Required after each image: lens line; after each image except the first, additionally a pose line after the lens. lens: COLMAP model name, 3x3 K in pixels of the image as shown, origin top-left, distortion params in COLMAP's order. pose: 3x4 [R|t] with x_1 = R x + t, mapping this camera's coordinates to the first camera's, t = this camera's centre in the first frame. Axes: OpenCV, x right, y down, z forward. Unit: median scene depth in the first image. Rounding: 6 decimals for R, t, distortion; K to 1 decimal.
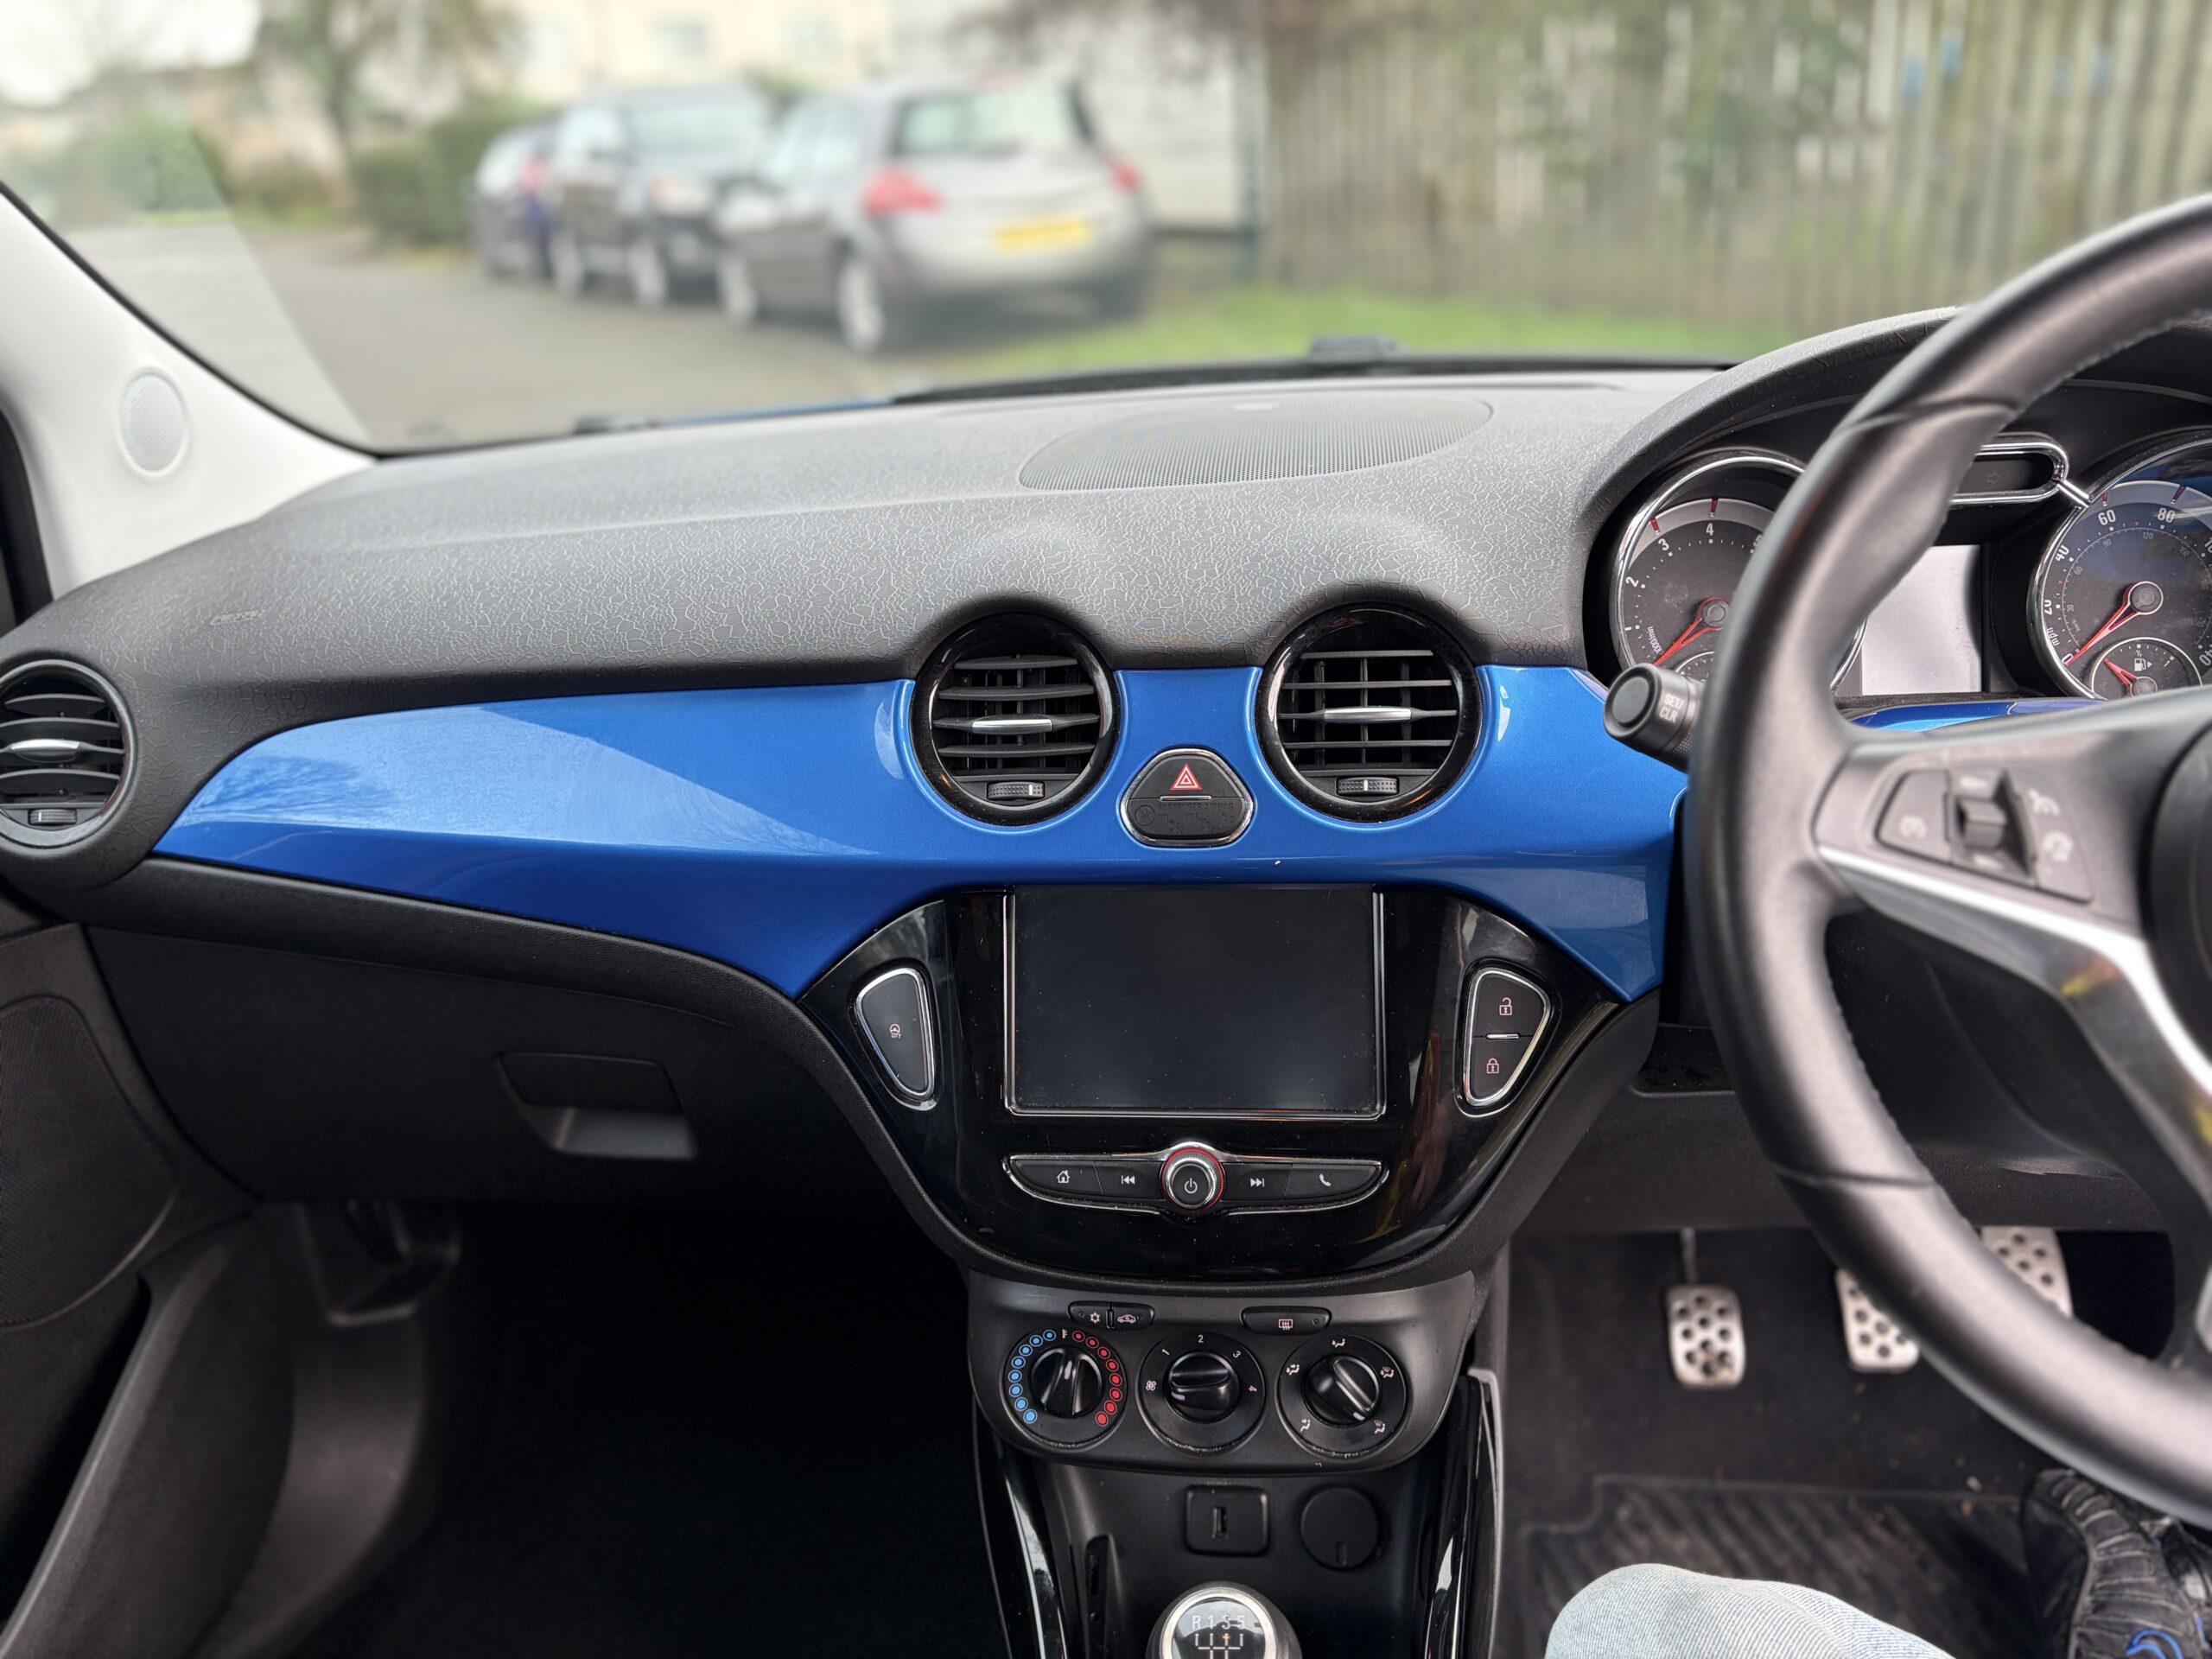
lens RADIAL K [[1691.2, 0, 1106.0], [0, 1691.2, 829.5], [0, 0, 1]] dist [0.056036, -0.058115]
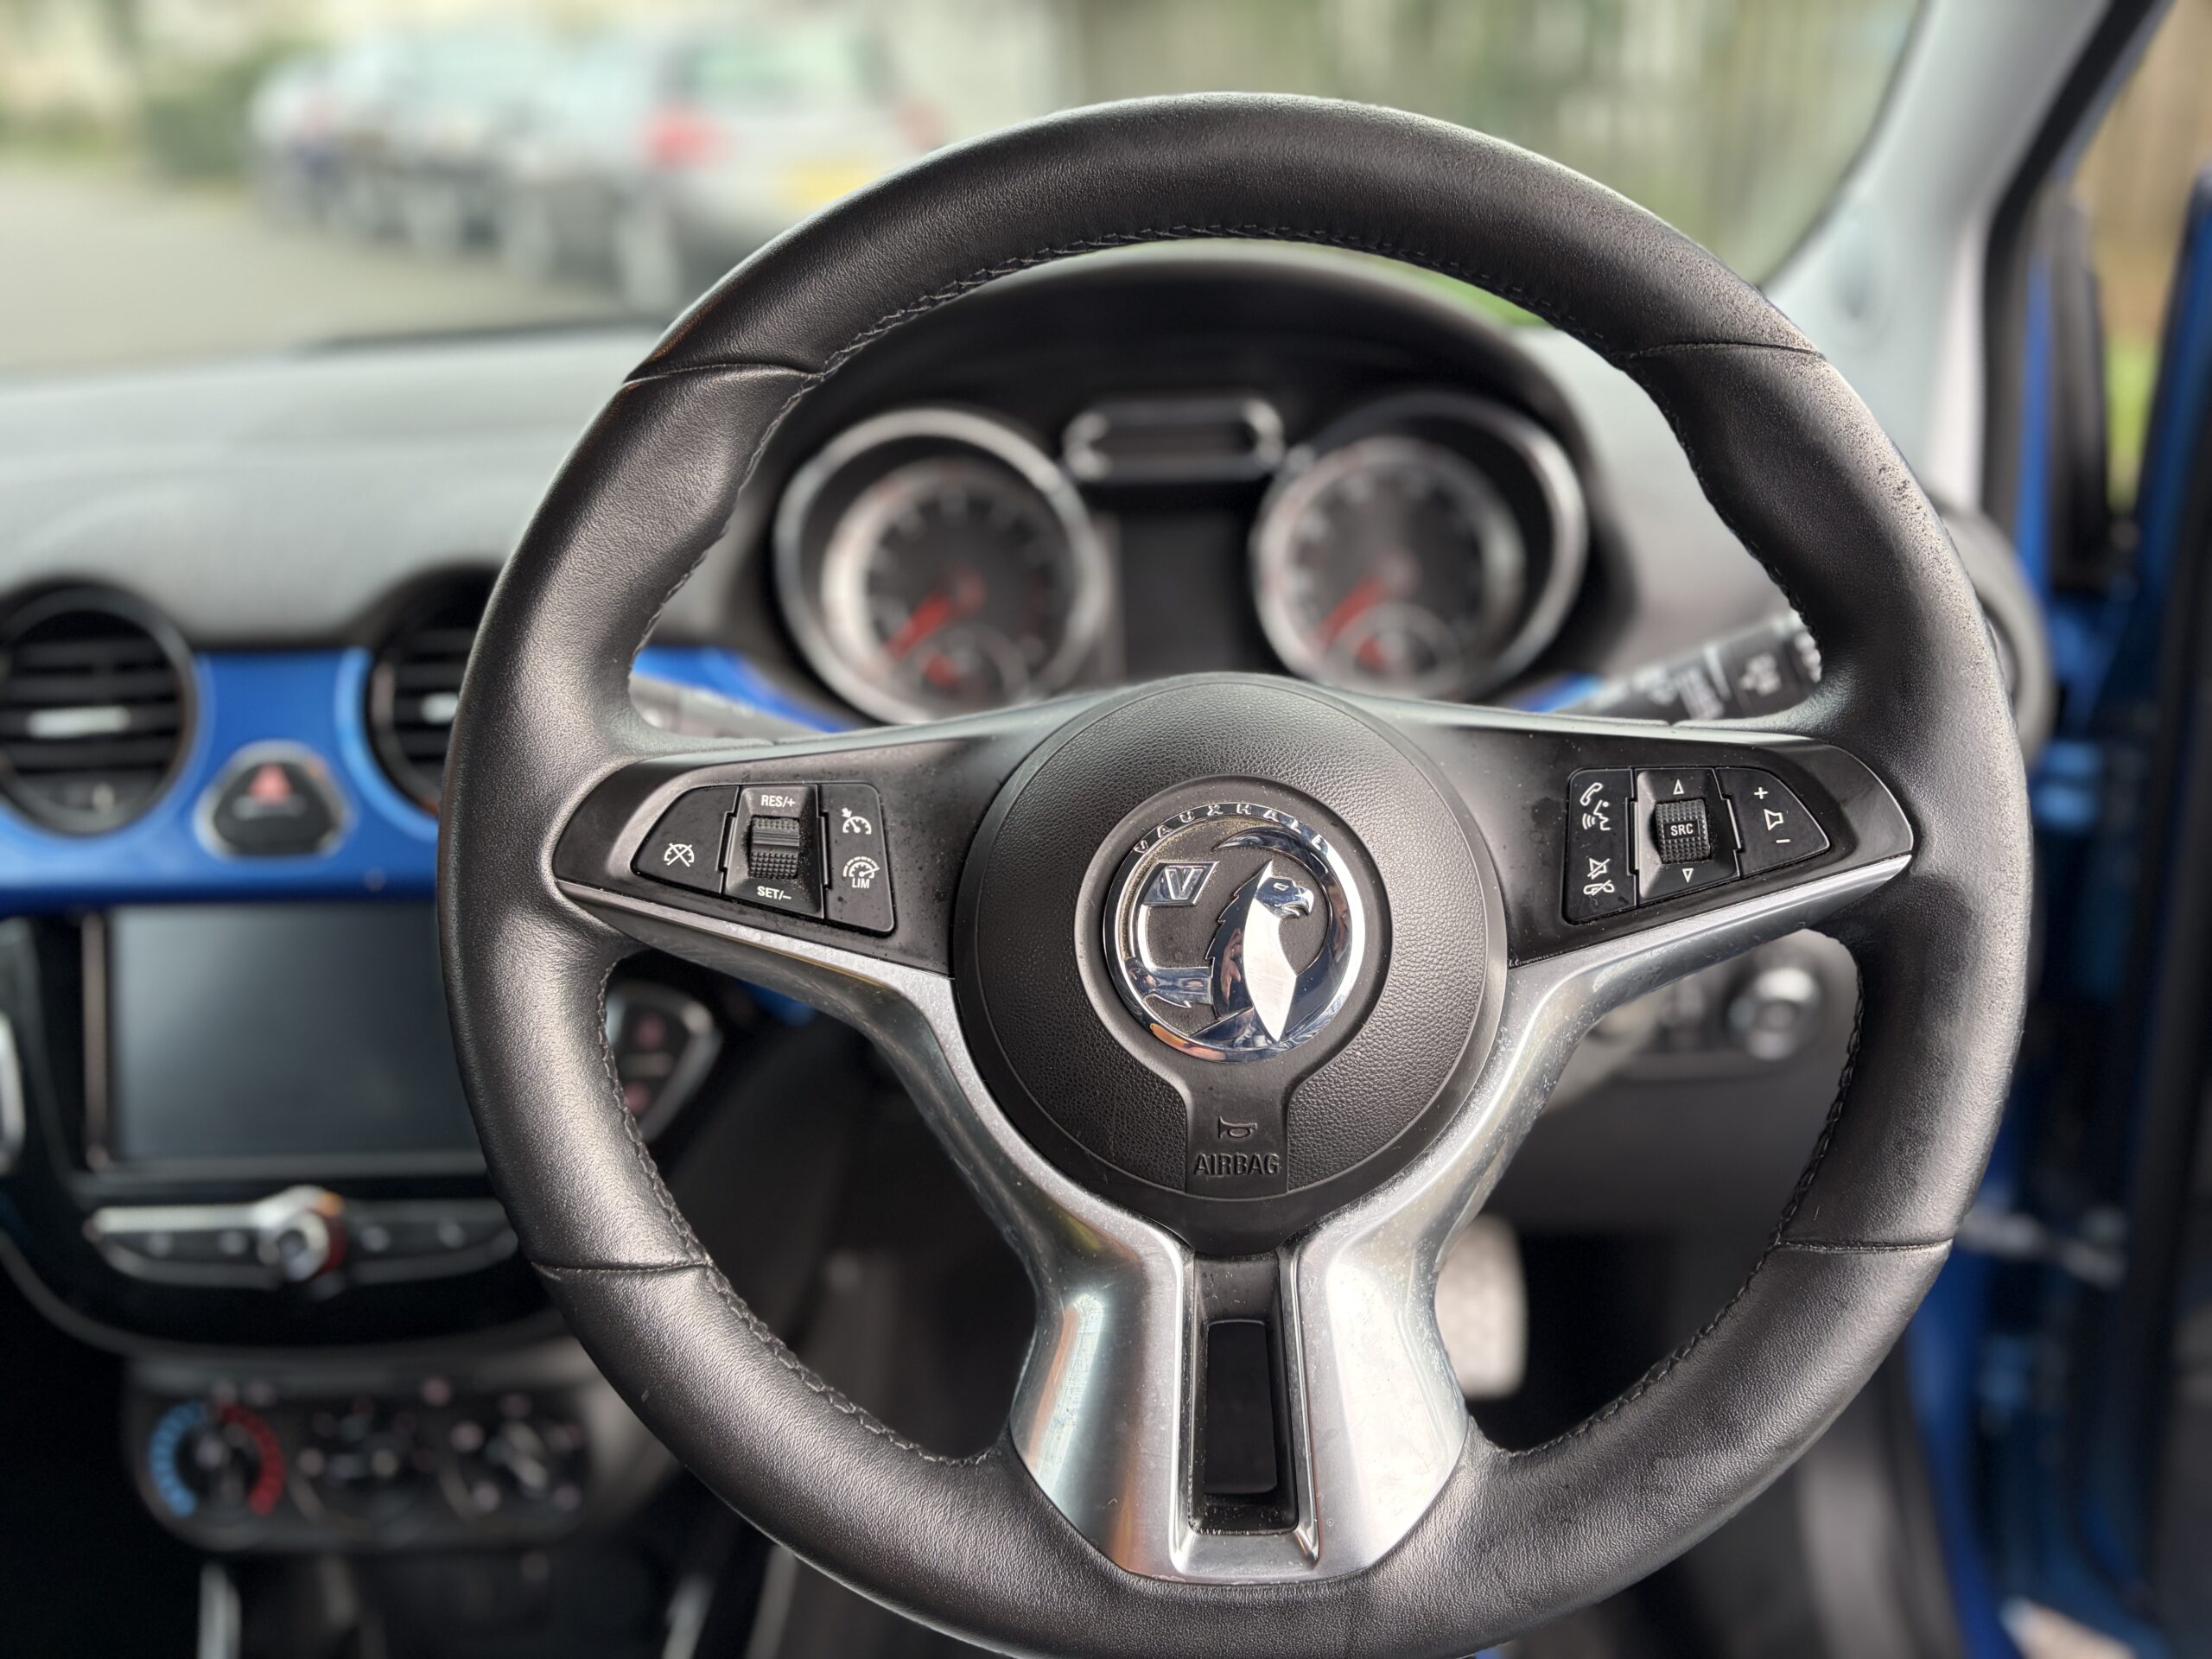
lens RADIAL K [[1747.9, 0, 1134.4], [0, 1747.9, 870.1], [0, 0, 1]] dist [0.013069, -0.056337]
pose [[0.996115, -0.014952, 0.086789, 0.386921], [0.011706, 0.999217, 0.037799, -0.014447], [-0.087286, -0.036636, 0.995509, 0.061430]]
